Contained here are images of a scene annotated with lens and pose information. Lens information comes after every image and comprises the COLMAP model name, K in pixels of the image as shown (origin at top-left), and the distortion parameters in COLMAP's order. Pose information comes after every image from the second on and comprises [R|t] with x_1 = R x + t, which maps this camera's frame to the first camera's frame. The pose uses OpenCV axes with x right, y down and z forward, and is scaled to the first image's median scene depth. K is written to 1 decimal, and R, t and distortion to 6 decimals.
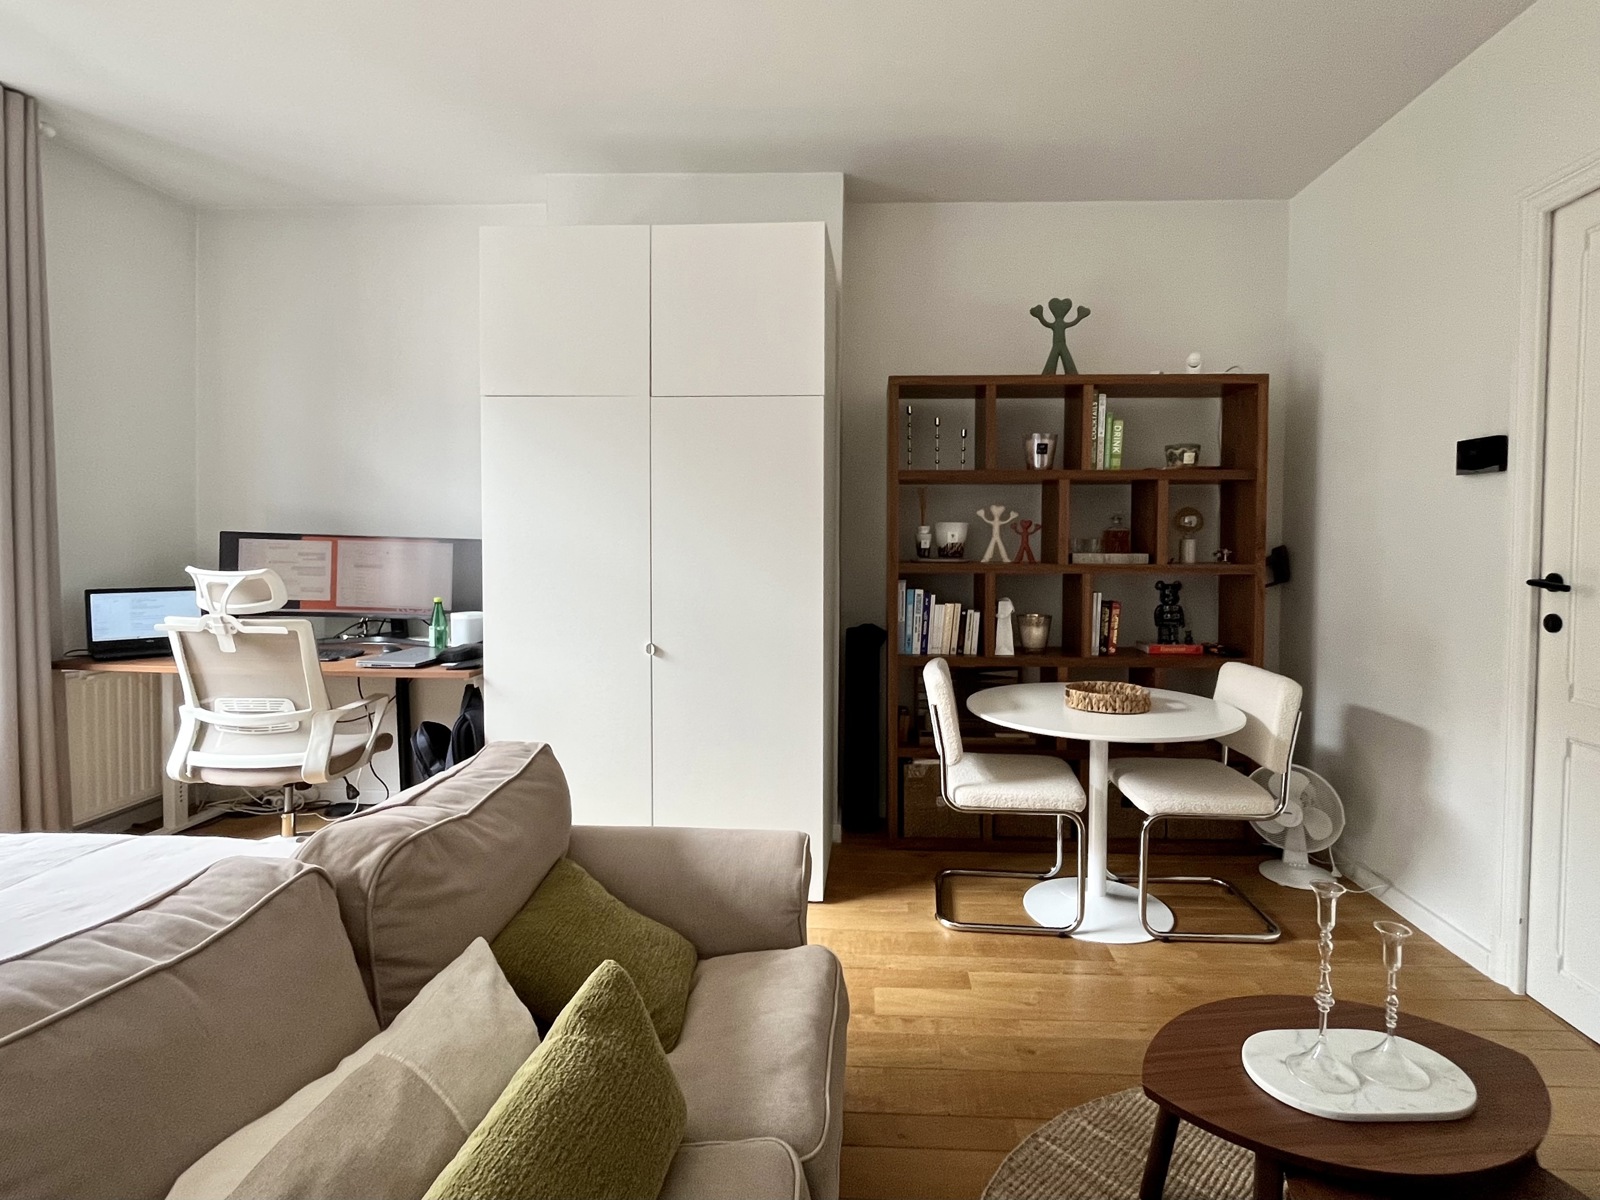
lens RADIAL K [[768.2, 0, 803.0], [0, 768.2, 559.0], [0, 0, 1]] dist [-0.001847, 0.000192]
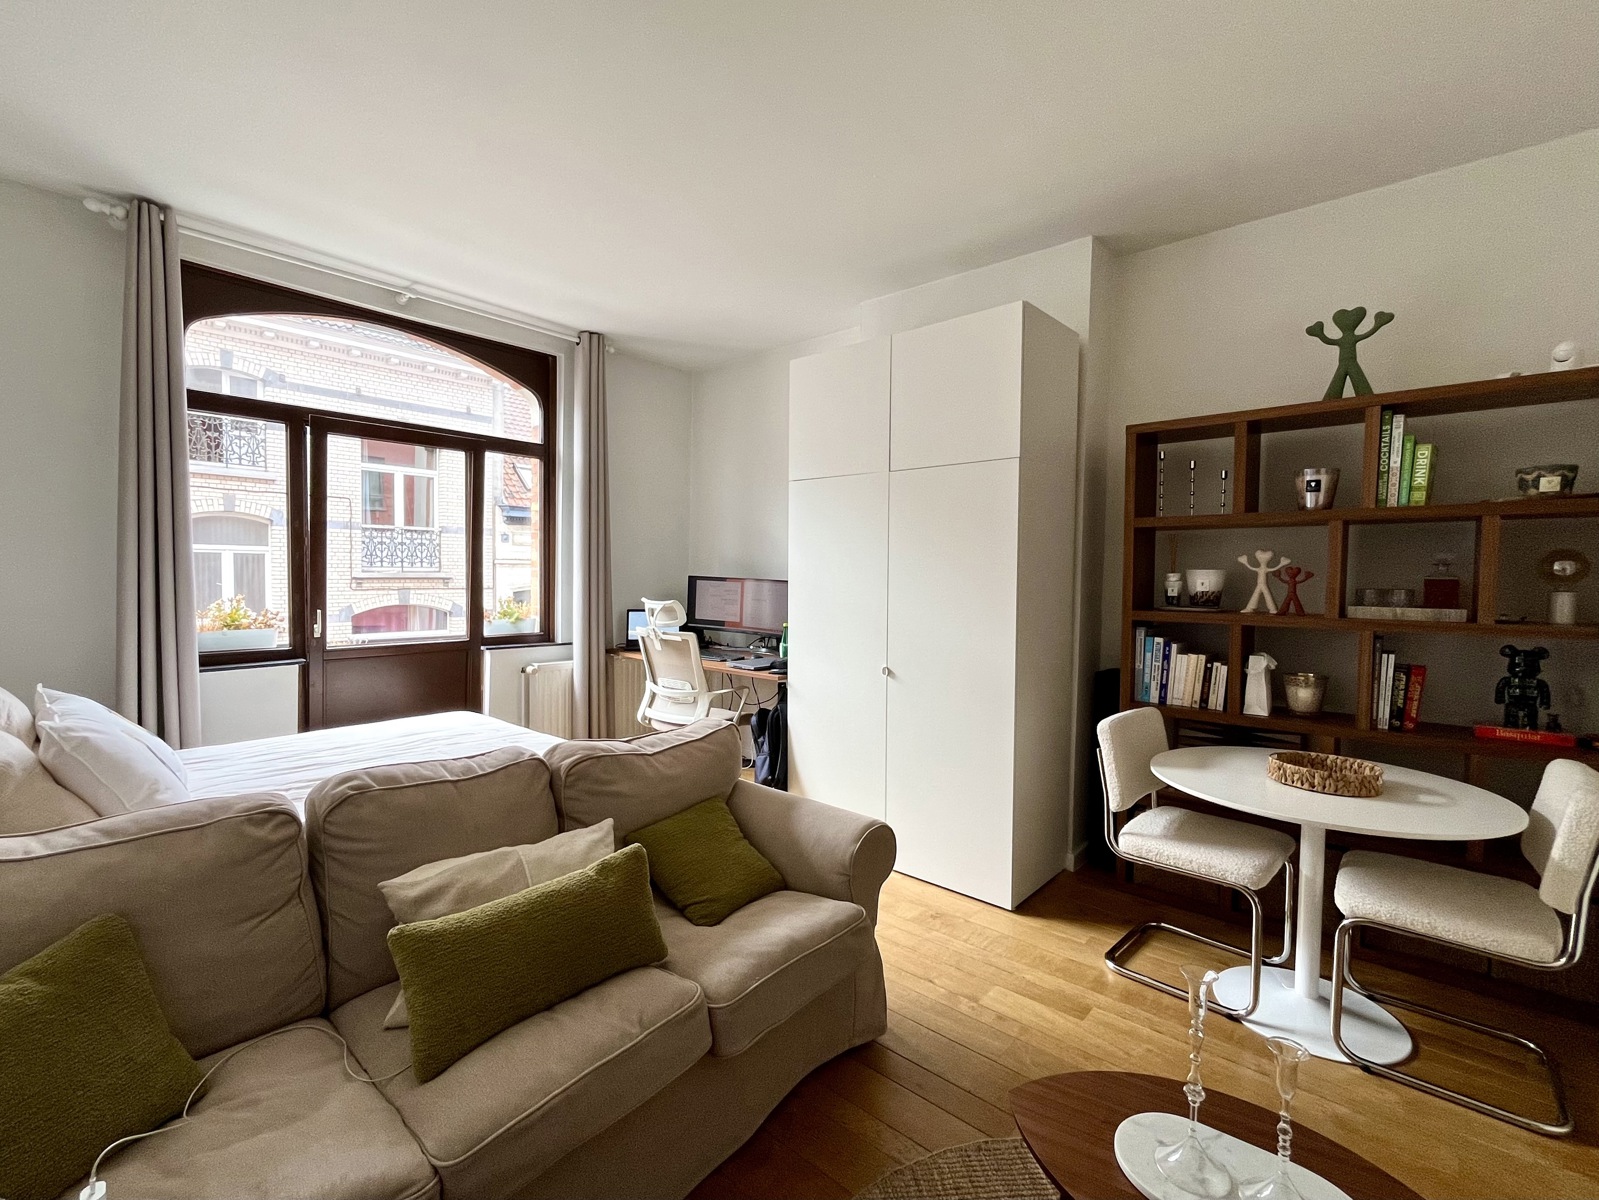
lens RADIAL K [[689.4, 0, 799.5], [0, 689.4, 600.0], [0, 0, 1]] dist [0.000098, -0.000091]
pose [[0.786901, 0.025732, -0.616543, 0.339866], [-0.022064, 0.999665, 0.013563, -0.010907], [0.616685, 0.002931, 0.787205, 0.016564]]
